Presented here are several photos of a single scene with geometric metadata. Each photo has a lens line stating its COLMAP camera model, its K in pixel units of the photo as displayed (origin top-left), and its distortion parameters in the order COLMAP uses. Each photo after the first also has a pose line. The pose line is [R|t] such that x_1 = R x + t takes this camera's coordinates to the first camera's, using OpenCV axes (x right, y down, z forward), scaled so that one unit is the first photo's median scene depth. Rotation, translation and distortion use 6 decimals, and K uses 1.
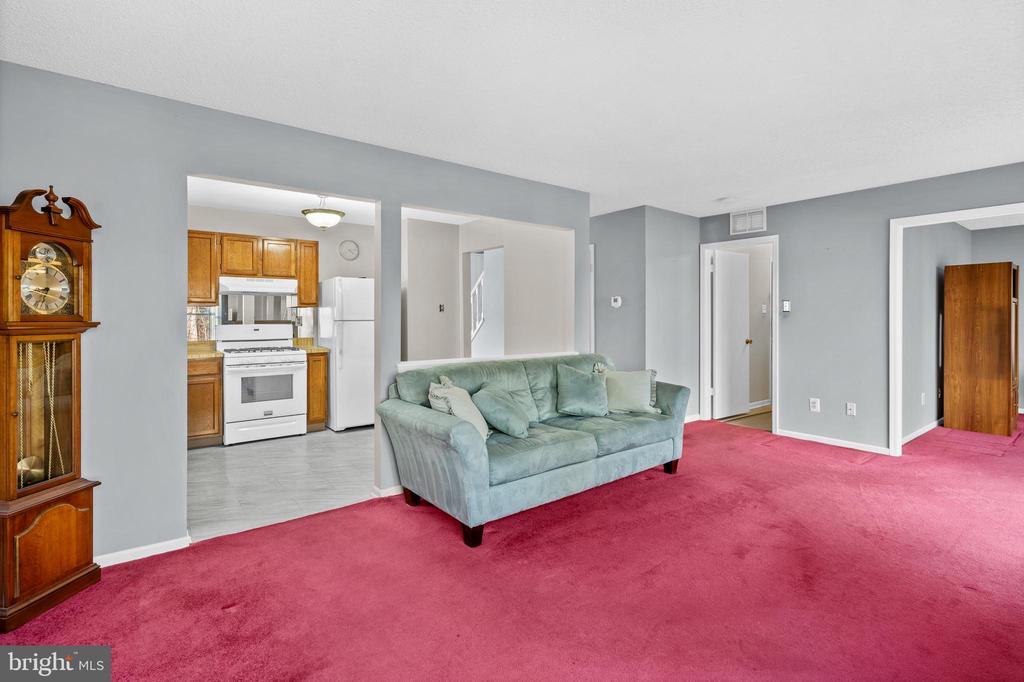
lens RADIAL K [[483.0, 0, 515.6], [0, 483.0, 316.1], [0, 0, 1]] dist [-0.000939, 0.000040]
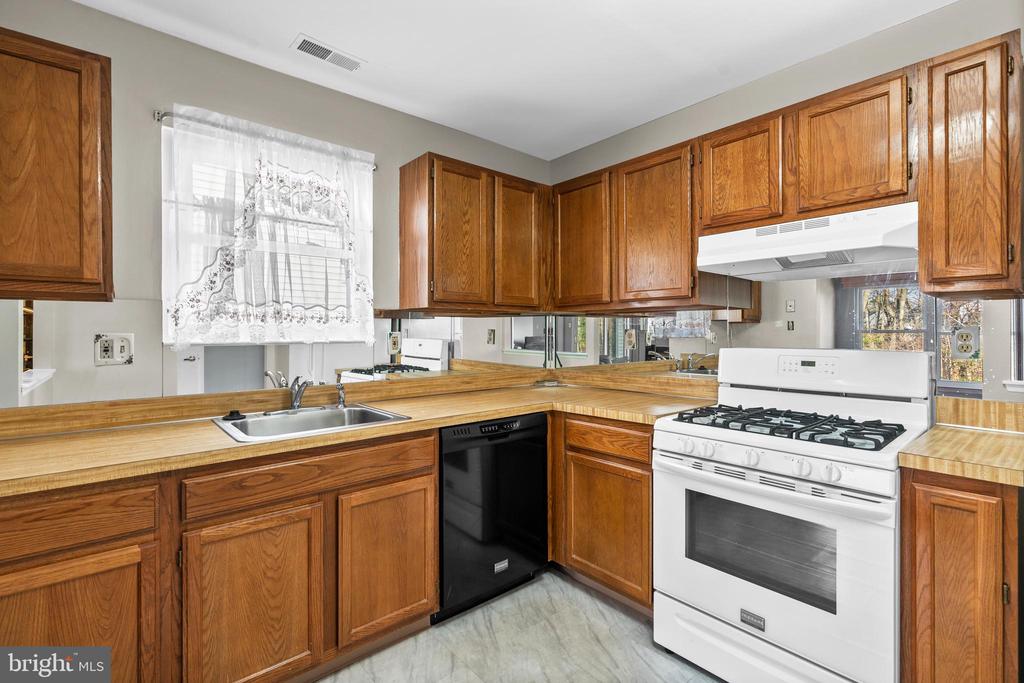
lens RADIAL K [[474.7, 0, 511.5], [0, 474.7, 330.5], [0, 0, 1]] dist [-0.003063, 0.000145]
pose [[0.042505, -0.002166, -0.999094, -0.200351], [0.001661, 0.999996, -0.002097, 0.003225], [0.999095, -0.001571, 0.042508, 0.846473]]
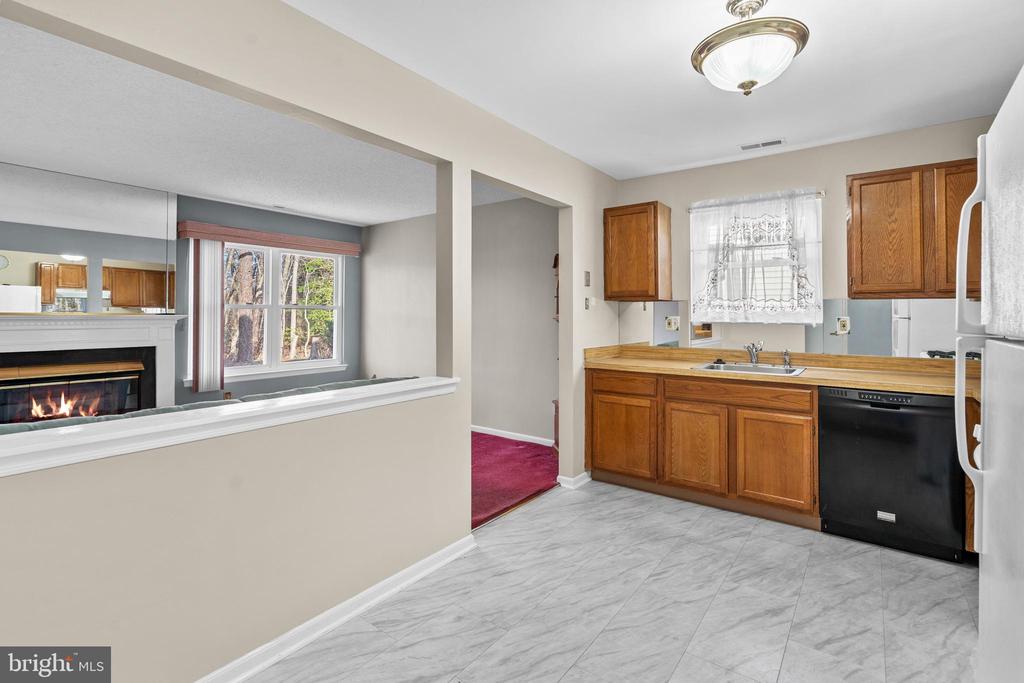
lens RADIAL K [[483.0, 0, 515.6], [0, 483.0, 316.6], [0, 0, 1]] dist [-0.000939, 0.000040]
pose [[-0.964321, 0.000658, -0.264737, -0.111377], [-0.001313, 0.999973, 0.007270, -0.000706], [0.264734, 0.007358, -0.964293, 1.253058]]
